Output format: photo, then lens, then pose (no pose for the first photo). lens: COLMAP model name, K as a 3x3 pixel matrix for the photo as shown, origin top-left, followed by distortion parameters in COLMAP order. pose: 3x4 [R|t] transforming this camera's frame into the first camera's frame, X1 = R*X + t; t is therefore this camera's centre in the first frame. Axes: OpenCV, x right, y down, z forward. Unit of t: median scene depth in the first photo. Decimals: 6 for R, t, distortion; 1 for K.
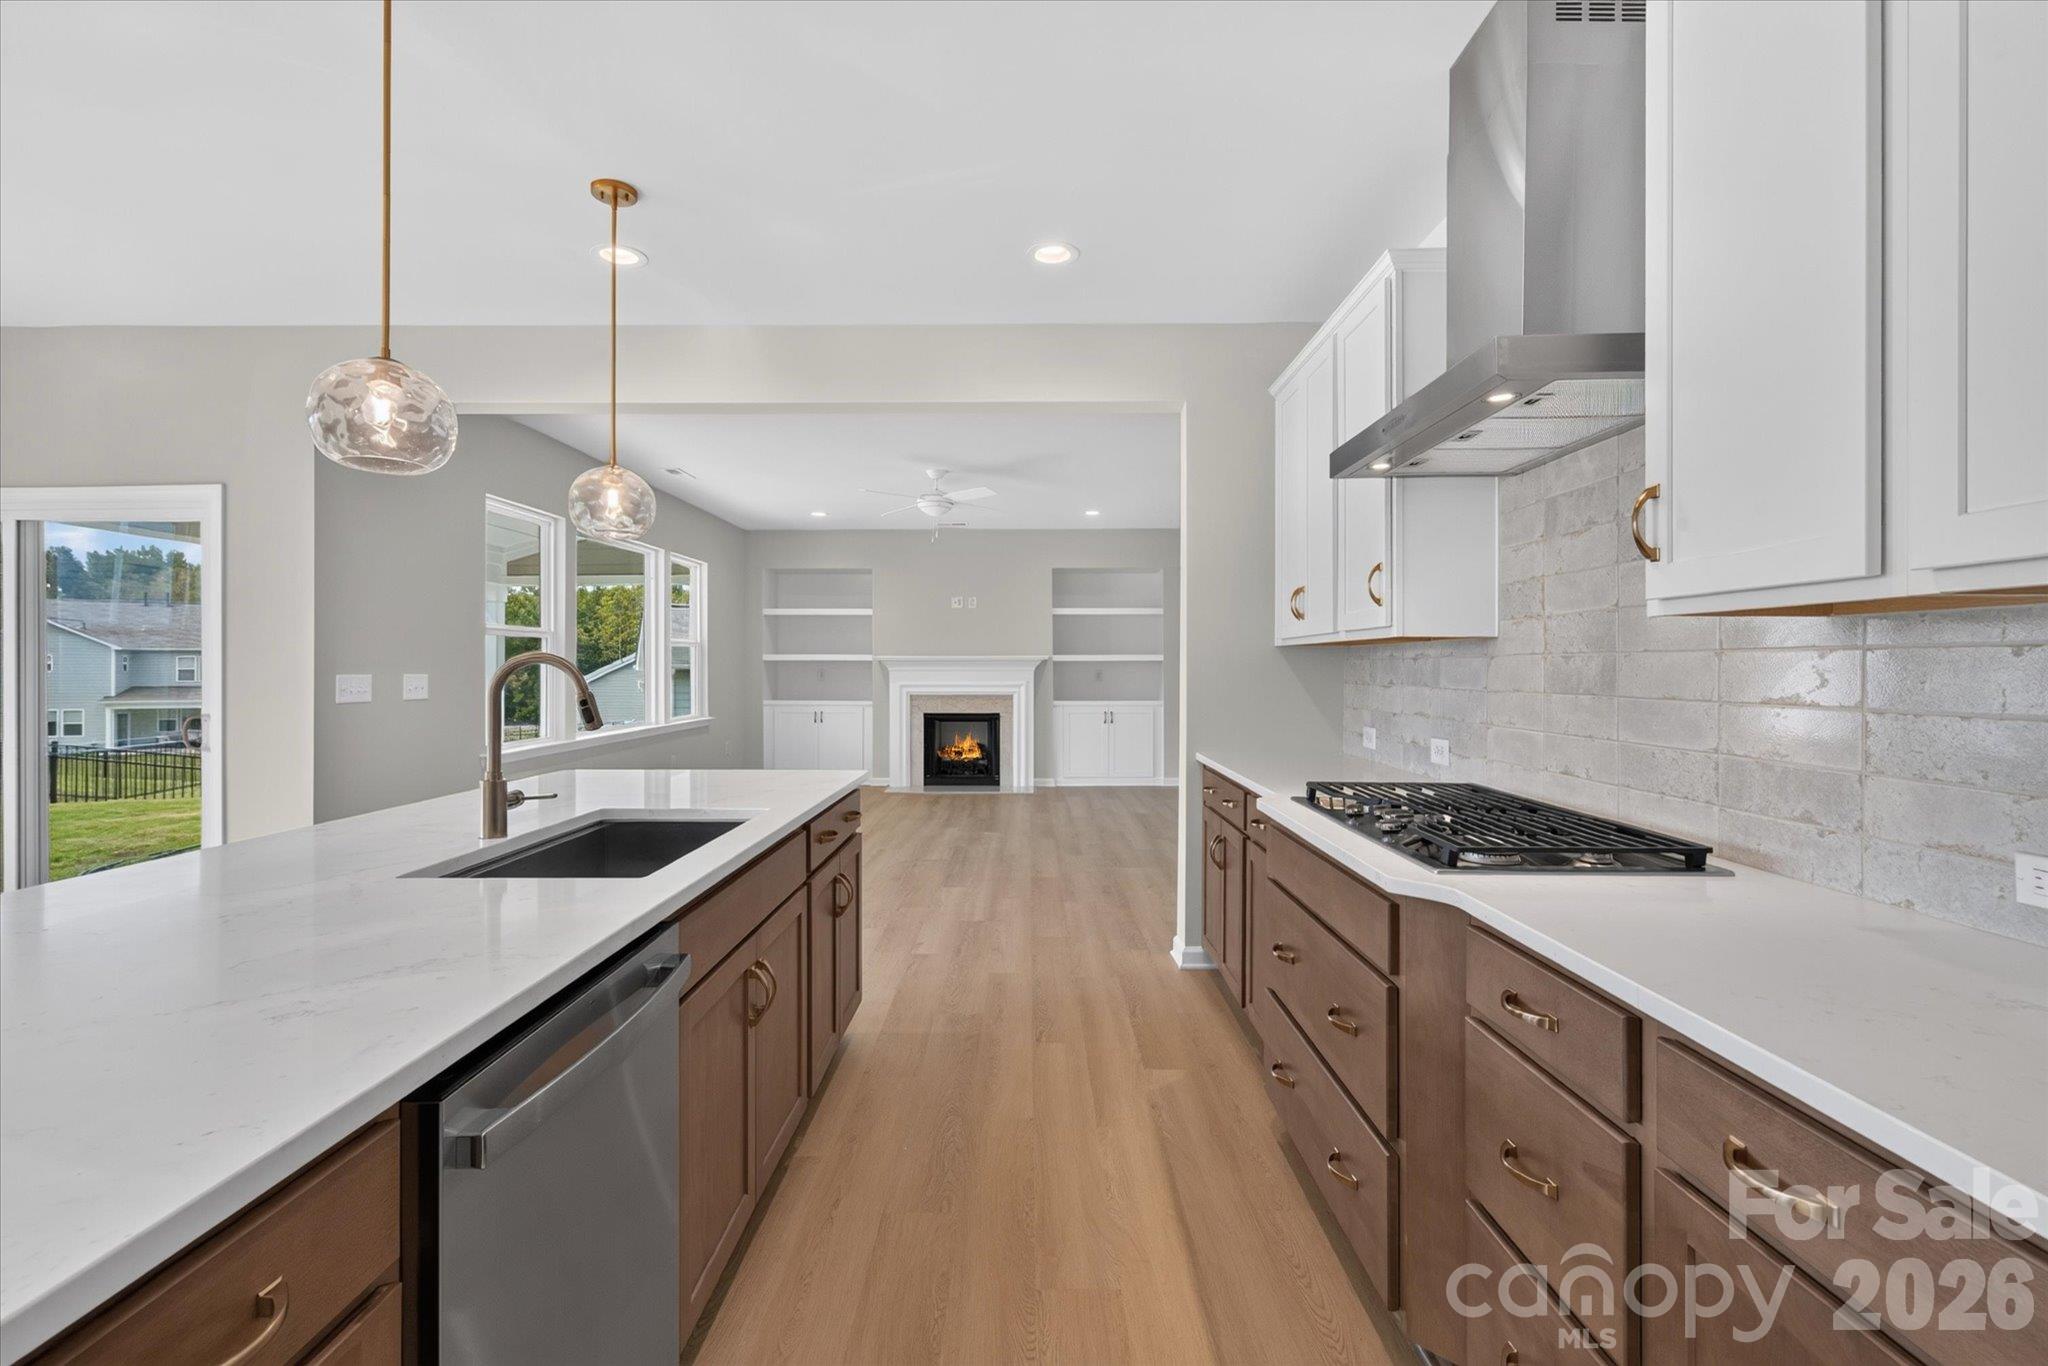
lens RADIAL K [[918.9, 0, 1011.7], [0, 918.9, 663.0], [0, 0, 1]] dist [-0.001790, 0.000197]
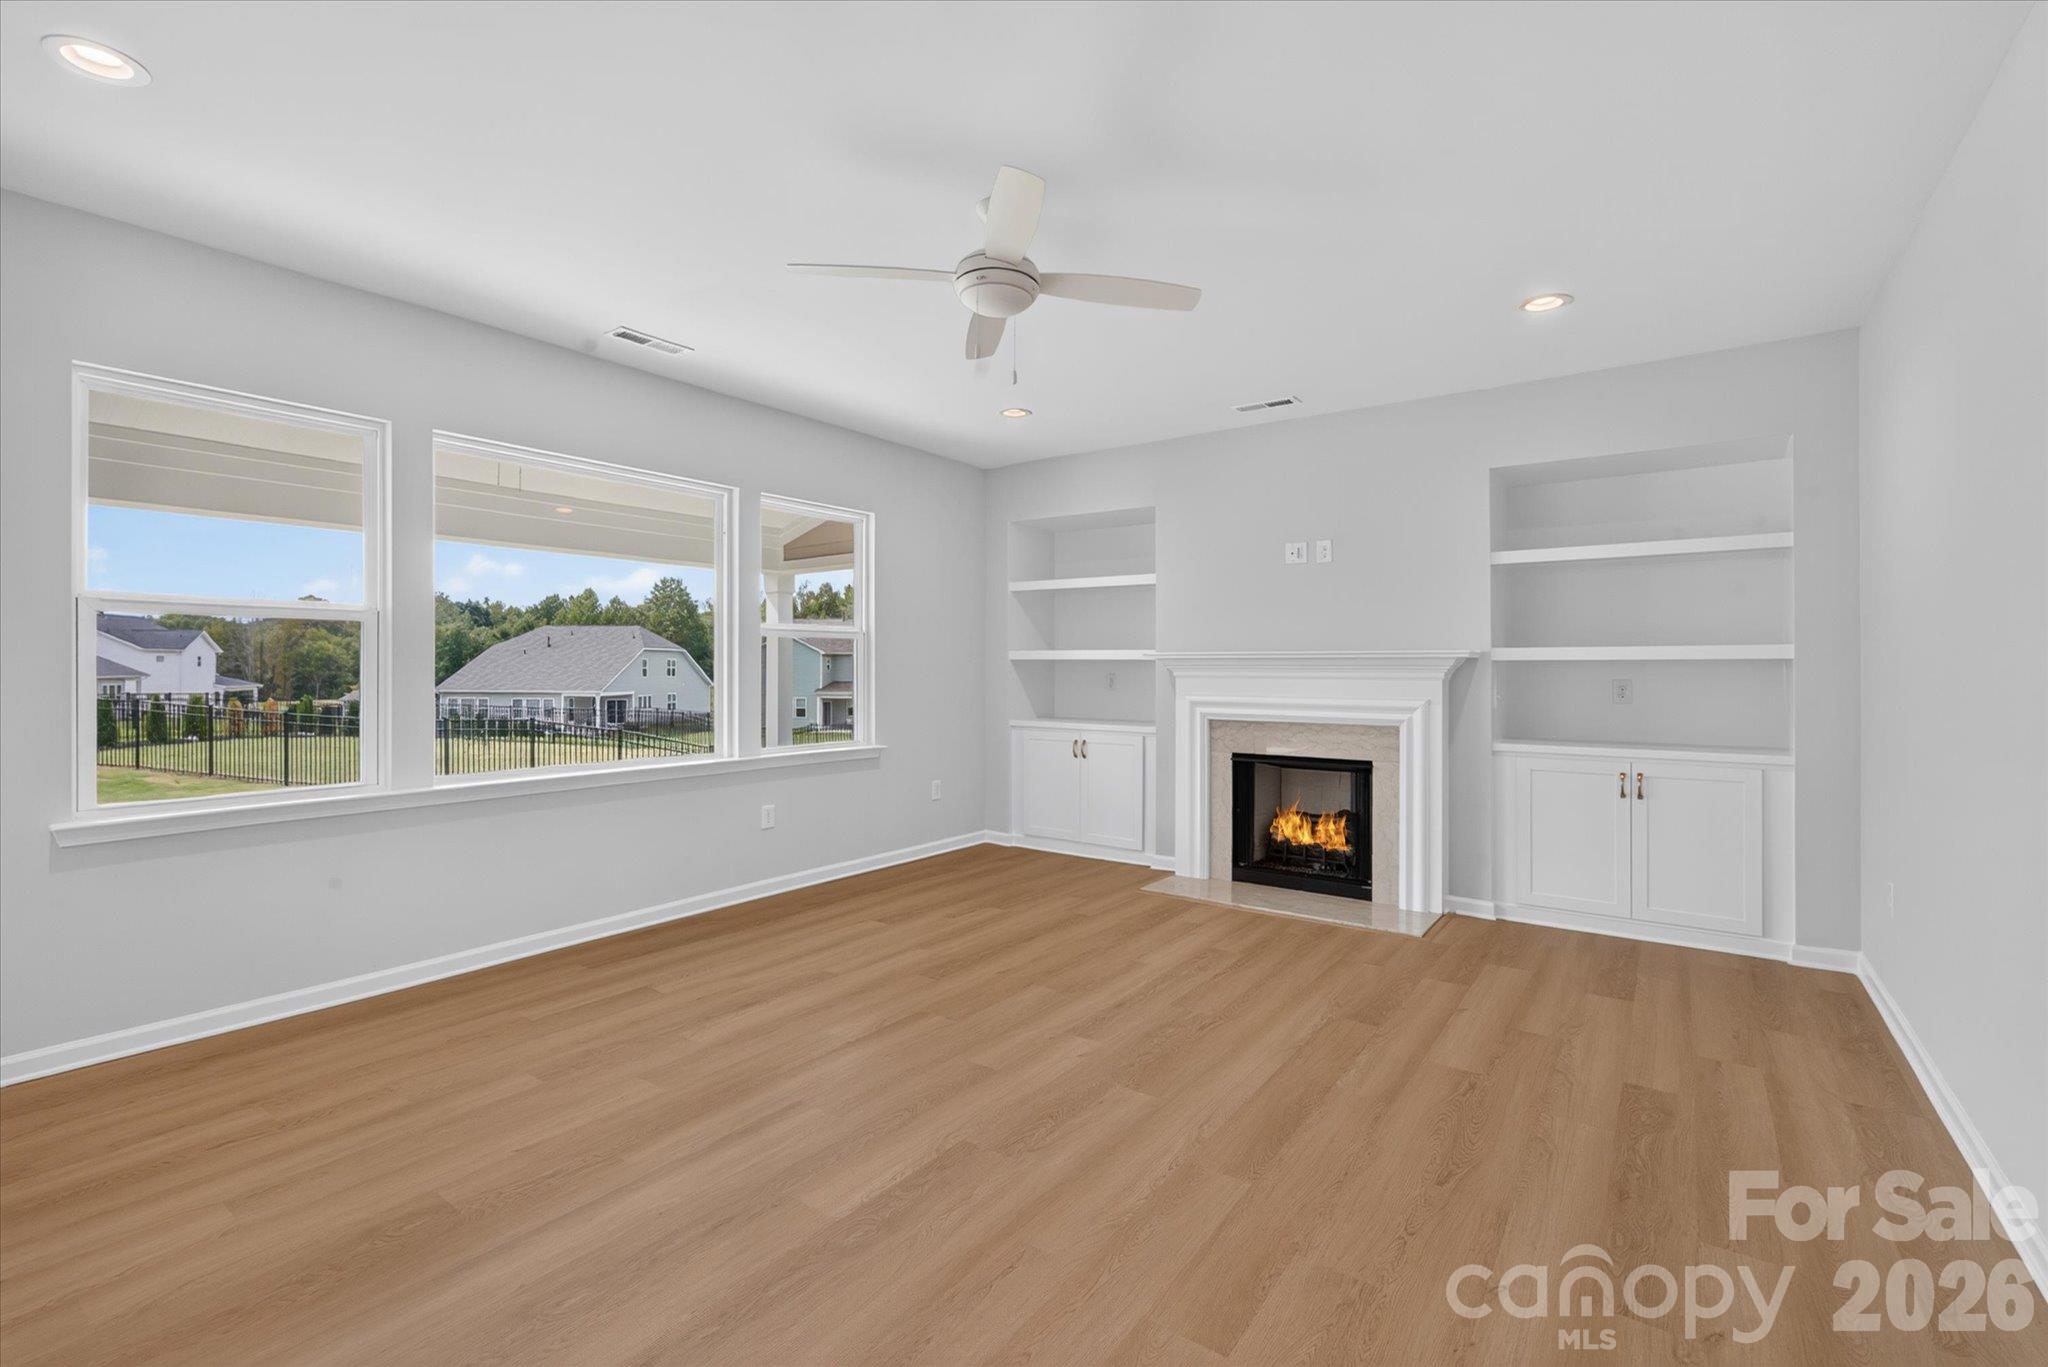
lens RADIAL K [[918.9, 0, 1007.0], [0, 918.9, 664.8], [0, 0, 1]] dist [-0.001790, 0.000197]
pose [[0.812897, 0.000926, -0.582407, 0.120272], [-0.000615, 1.000000, 0.000733, 0.000586], [0.582408, -0.000238, 0.812897, 0.462882]]
